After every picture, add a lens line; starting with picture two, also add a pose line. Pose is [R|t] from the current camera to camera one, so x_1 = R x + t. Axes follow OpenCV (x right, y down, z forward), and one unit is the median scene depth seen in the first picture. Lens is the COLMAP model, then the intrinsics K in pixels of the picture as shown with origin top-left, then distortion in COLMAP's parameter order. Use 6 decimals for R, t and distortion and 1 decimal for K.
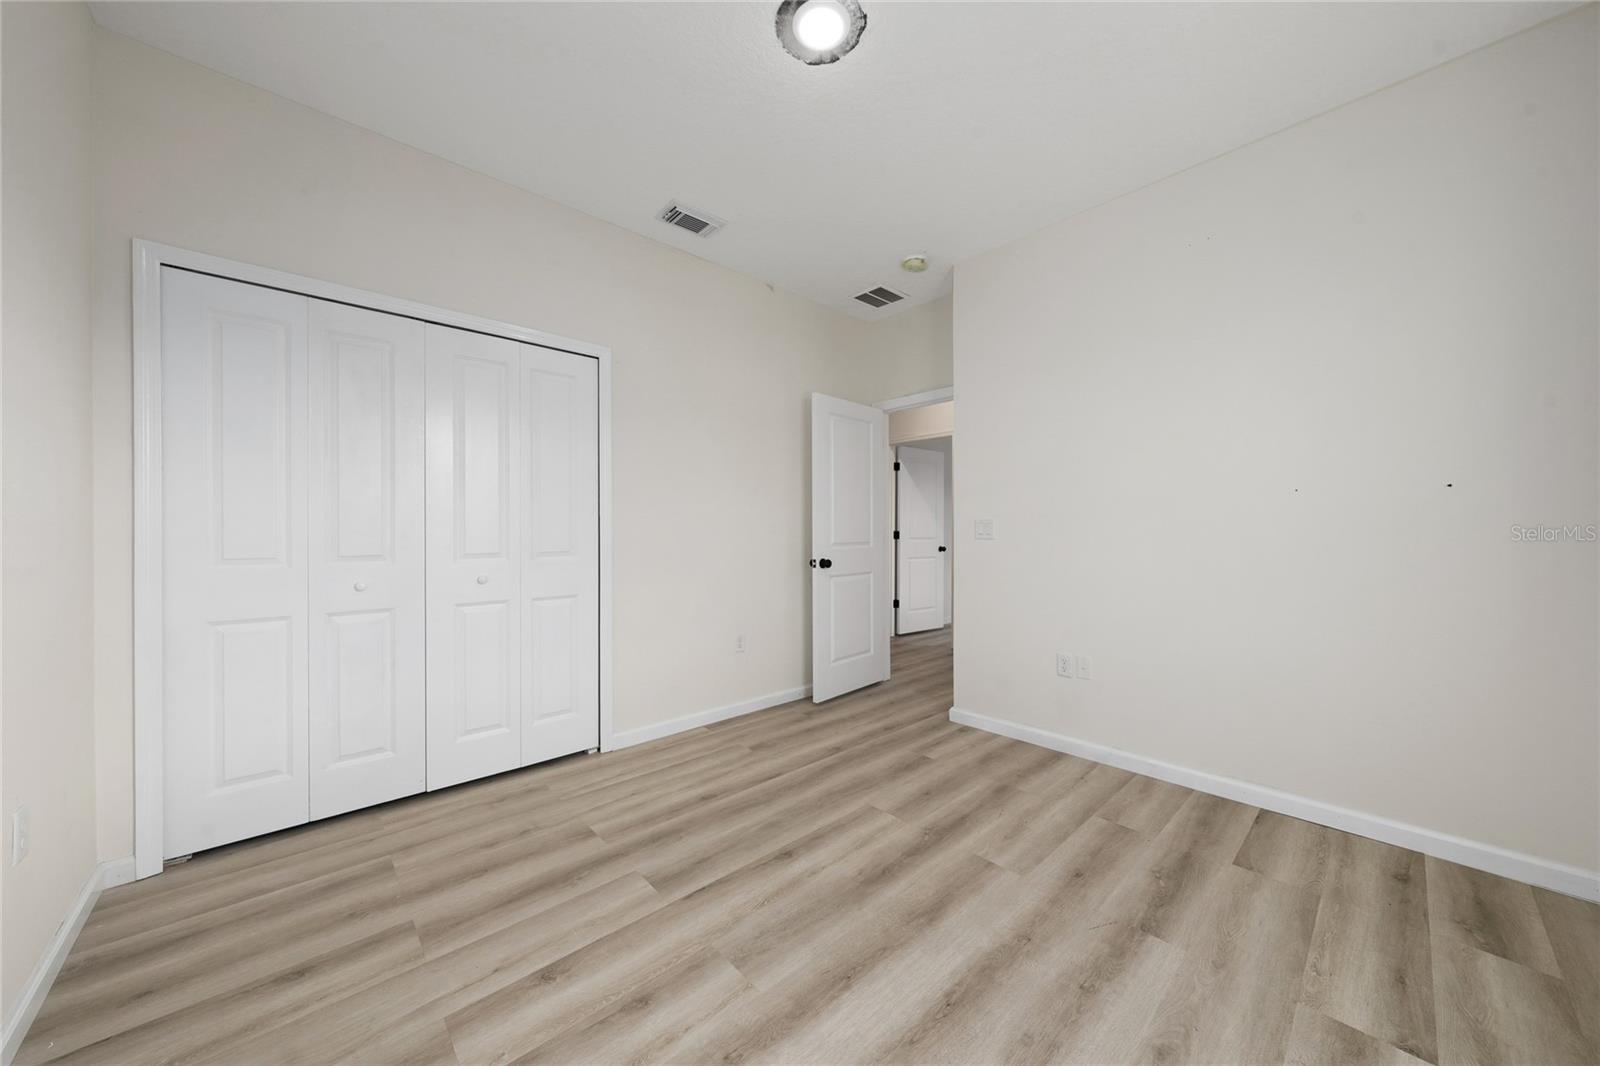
lens RADIAL K [[552.2, 0, 764.6], [0, 552.2, 529.1], [0, 0, 1]] dist [-0.000050, -0.000106]
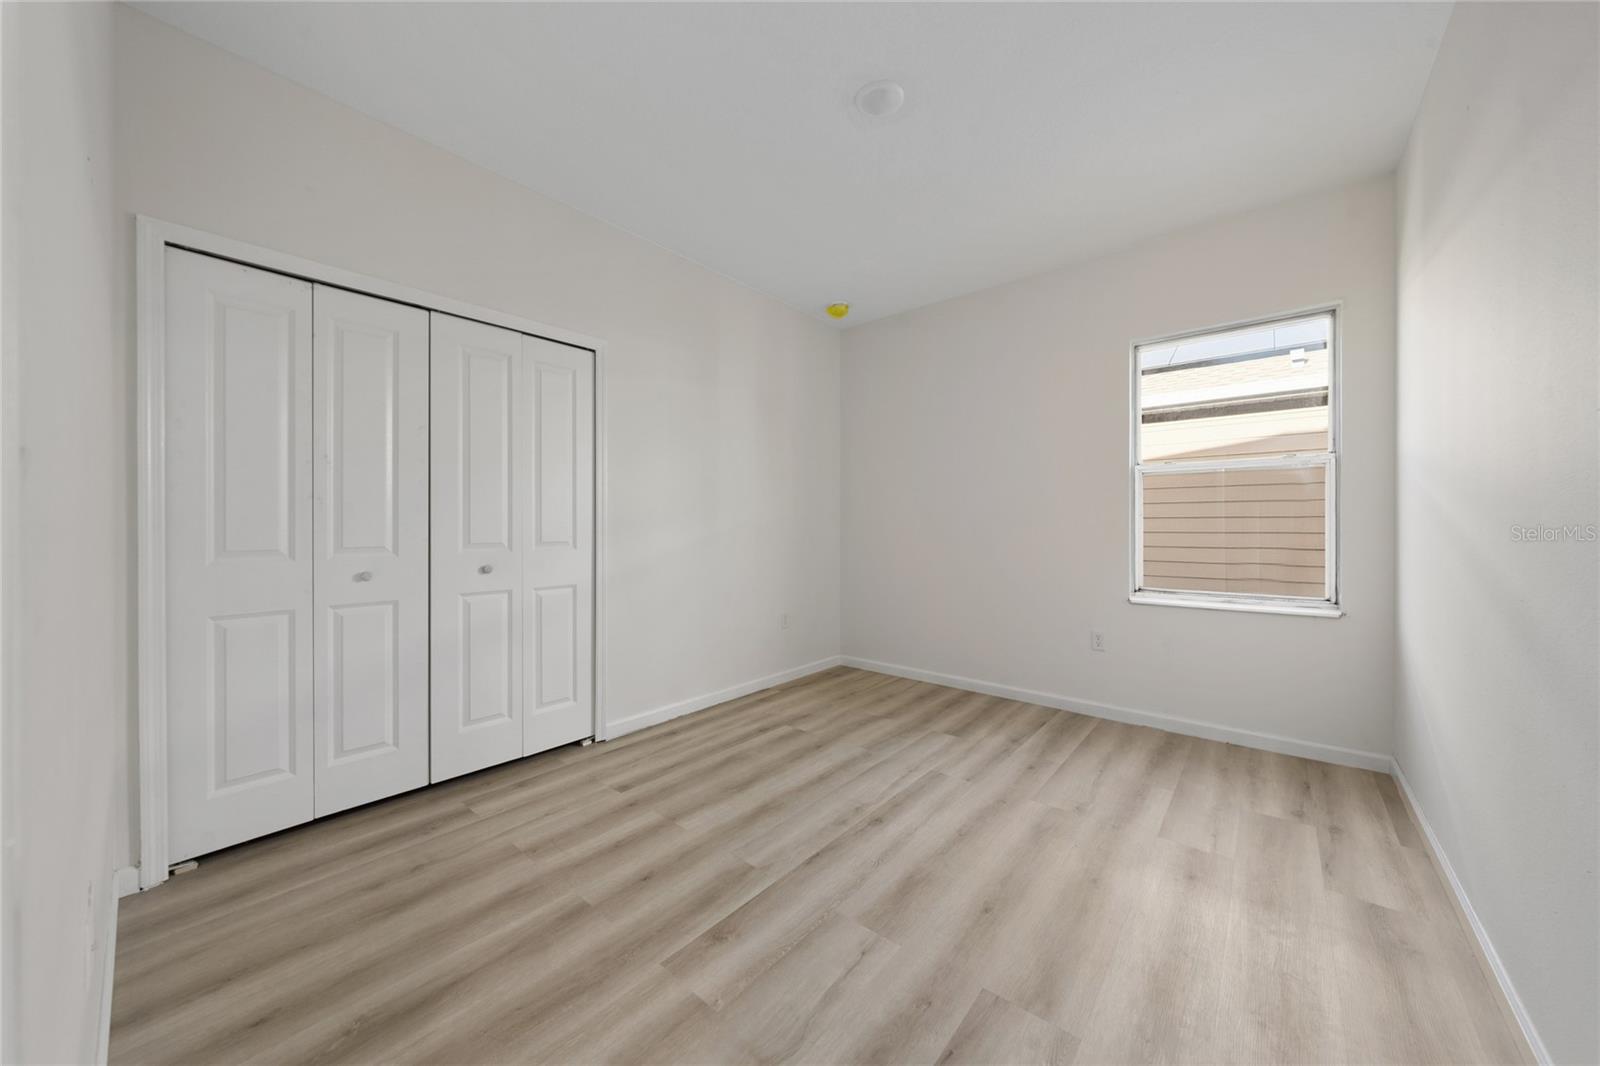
lens RADIAL K [[561.5, 0, 802.8], [0, 561.5, 523.1], [0, 0, 1]] dist [-0.001227, -0.000056]
pose [[0.987770, 0.001969, 0.155903, -0.139994], [-0.002571, 0.999990, 0.003659, -0.000110], [-0.155894, -0.004015, 0.987766, -0.121590]]
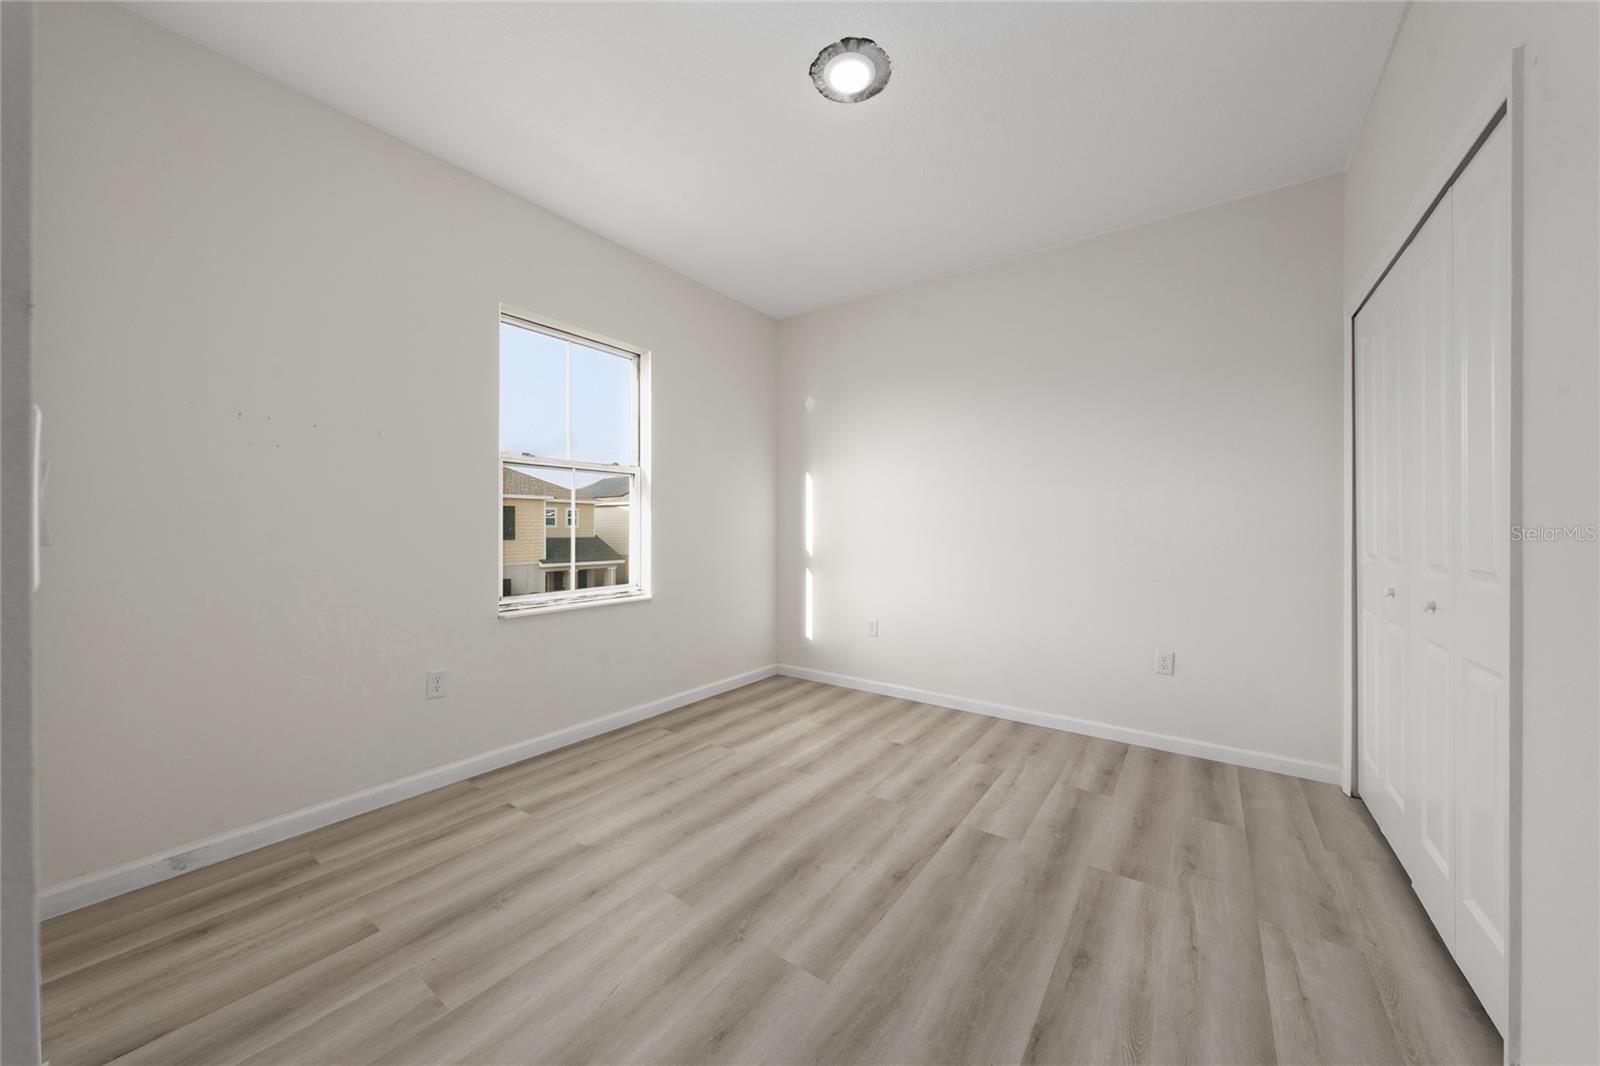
lens RADIAL K [[552.2, 0, 764.6], [0, 552.2, 529.1], [0, 0, 1]] dist [-0.000050, -0.000106]
pose [[-0.981733, -0.002434, -0.190247, 0.455102], [-0.002179, 0.999996, -0.001551, 0.013418], [0.190250, -0.001108, -0.981735, 1.944919]]
